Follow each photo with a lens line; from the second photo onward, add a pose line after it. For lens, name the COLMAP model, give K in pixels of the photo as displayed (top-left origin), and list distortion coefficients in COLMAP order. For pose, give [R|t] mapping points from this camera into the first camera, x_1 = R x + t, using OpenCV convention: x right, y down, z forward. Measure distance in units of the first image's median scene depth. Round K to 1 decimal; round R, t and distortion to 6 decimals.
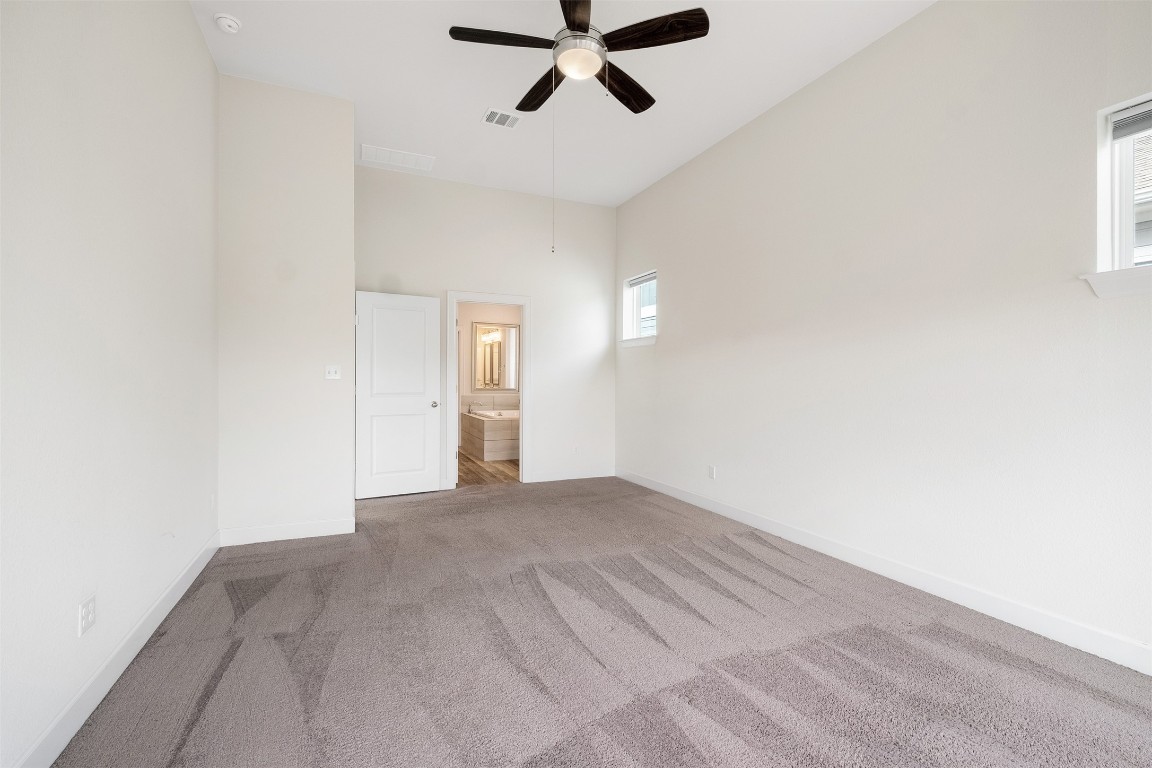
lens RADIAL K [[500.1, 0, 578.7], [0, 500.1, 378.6], [0, 0, 1]] dist [-0.002579, -0.001052]
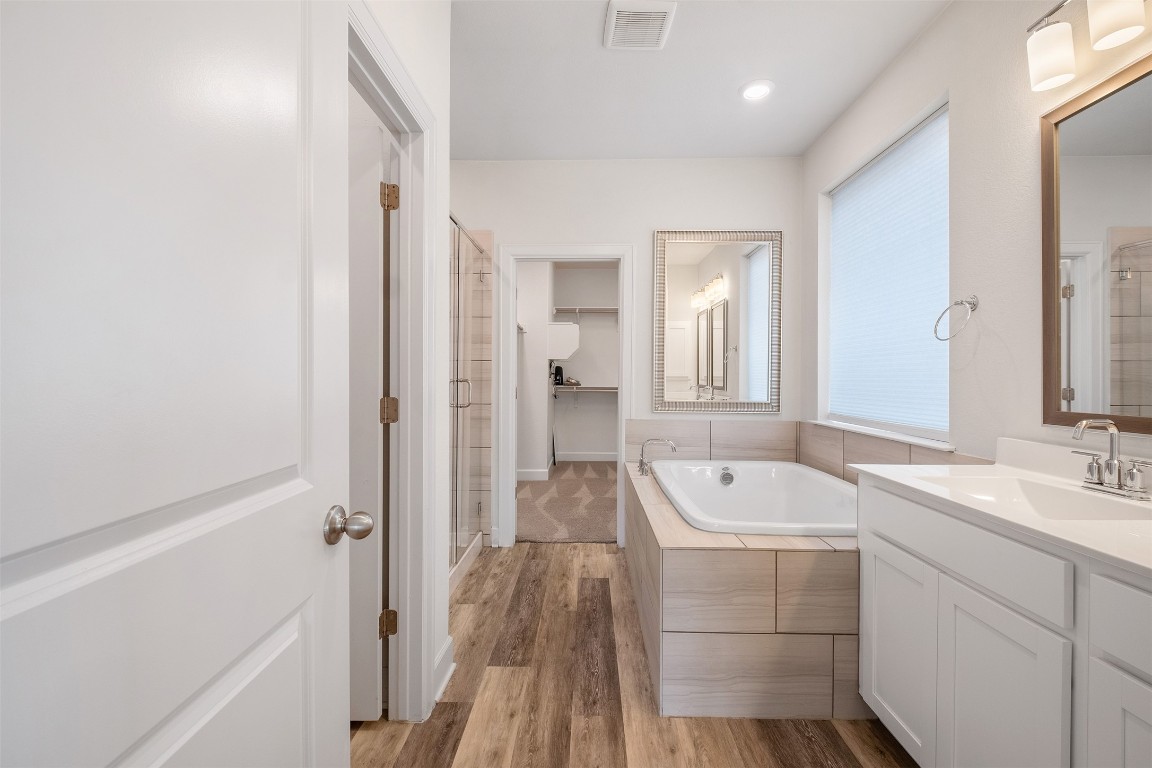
lens RADIAL K [[500.1, 0, 578.7], [0, 500.1, 378.6], [0, 0, 1]] dist [-0.002579, -0.001052]
pose [[0.904011, -0.000341, -0.427508, -0.080099], [0.002614, 0.999985, 0.004730, -0.000284], [0.427500, -0.005394, 0.903999, 0.502208]]
